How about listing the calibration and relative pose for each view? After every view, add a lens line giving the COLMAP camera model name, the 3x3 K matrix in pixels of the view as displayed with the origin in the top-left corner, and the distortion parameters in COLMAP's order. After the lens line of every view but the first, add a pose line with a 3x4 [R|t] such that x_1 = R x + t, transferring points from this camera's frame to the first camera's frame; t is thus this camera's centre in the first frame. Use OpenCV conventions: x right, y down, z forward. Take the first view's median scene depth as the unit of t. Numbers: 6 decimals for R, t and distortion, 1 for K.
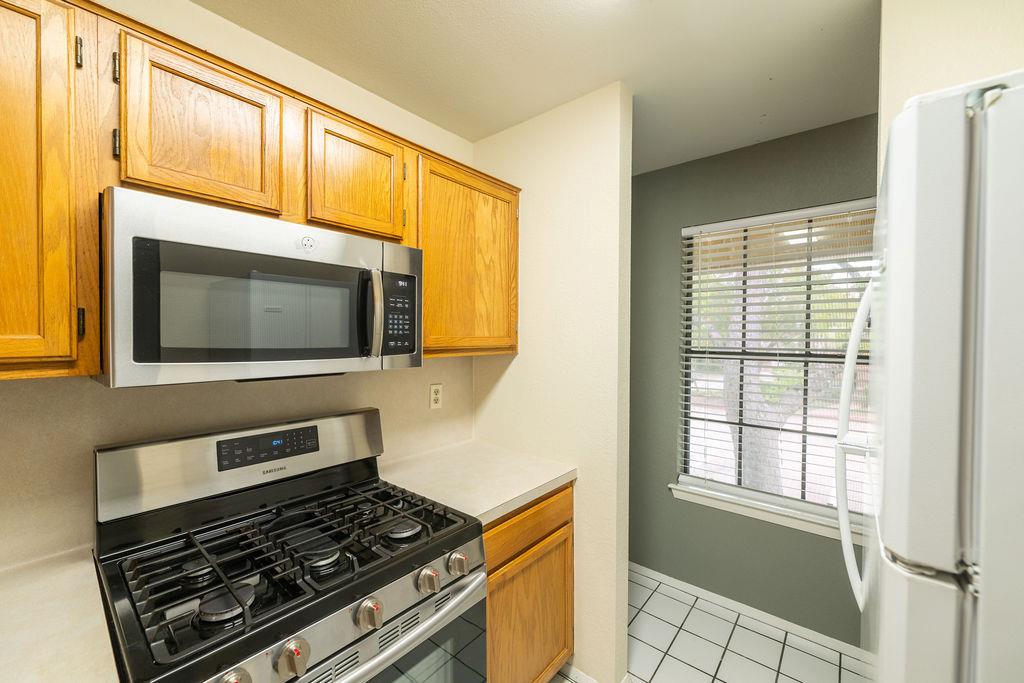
lens RADIAL K [[403.2, 0, 518.9], [0, 403.2, 340.2], [0, 0, 1]] dist [-0.000689, -0.001390]
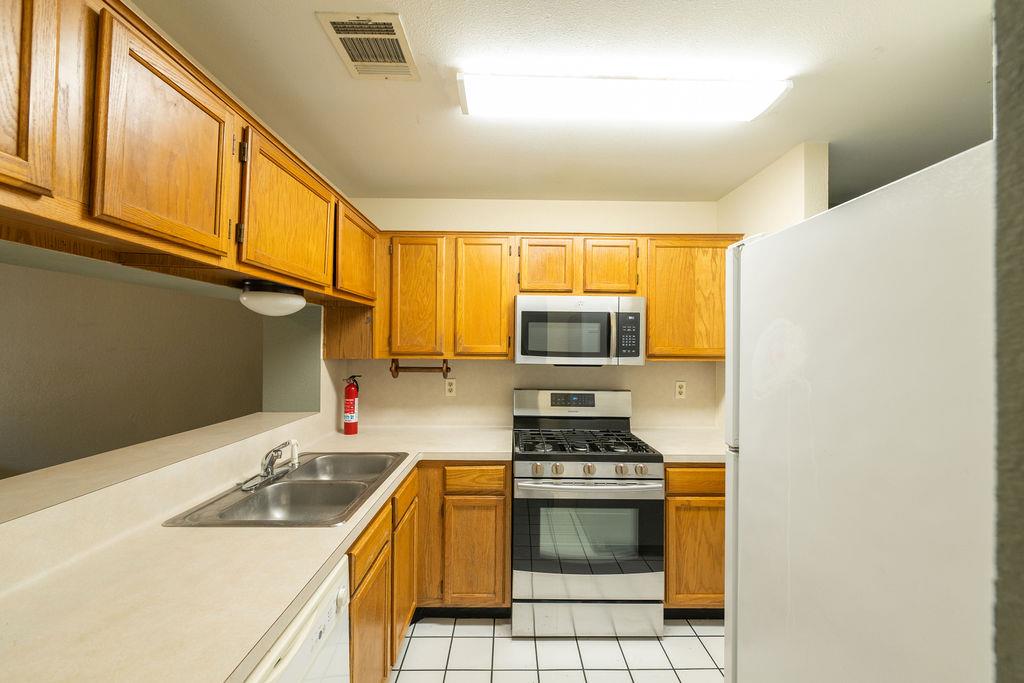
lens RADIAL K [[403.2, 0, 522.3], [0, 403.2, 340.4], [0, 0, 1]] dist [-0.000689, -0.001390]
pose [[0.663872, -0.004771, -0.747831, 0.783933], [-0.017019, 0.999624, -0.021486, 0.007490], [0.747653, 0.026991, 0.663541, -0.589569]]
